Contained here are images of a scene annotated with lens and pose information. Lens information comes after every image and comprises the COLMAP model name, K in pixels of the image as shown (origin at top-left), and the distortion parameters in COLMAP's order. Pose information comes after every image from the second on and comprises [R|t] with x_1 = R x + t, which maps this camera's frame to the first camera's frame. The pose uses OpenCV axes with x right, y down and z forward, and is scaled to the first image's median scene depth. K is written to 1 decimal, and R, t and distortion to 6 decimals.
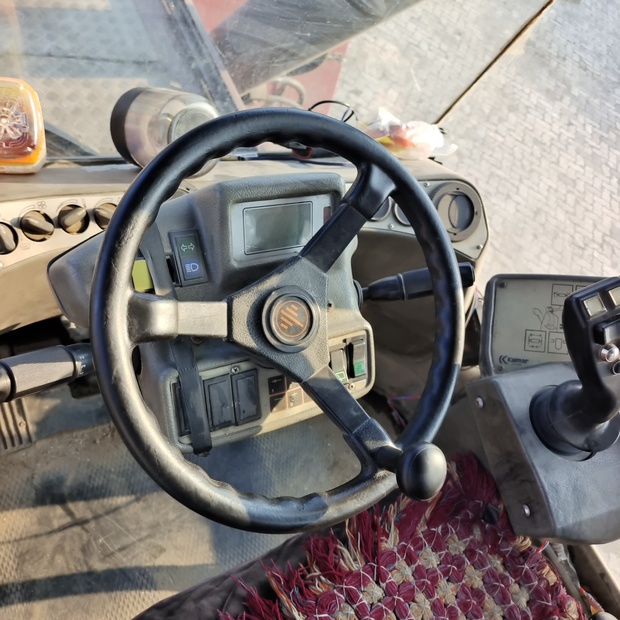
lens RADIAL K [[561.0, 0, 310.6], [0, 561.0, 302.7], [0, 0, 1]] dist [0.029494, -0.005155]
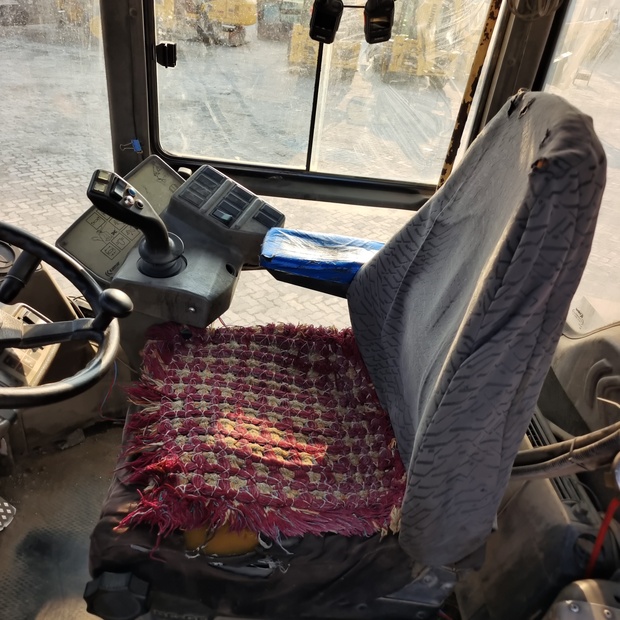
lens RADIAL K [[561.0, 0, 310.6], [0, 561.0, 302.7], [0, 0, 1]] dist [0.029494, -0.005155]
pose [[0.405917, -0.710558, 0.574750, -0.395875], [0.780619, 0.596606, 0.186267, 0.324063], [-0.475253, 0.373052, 0.796848, -0.459077]]
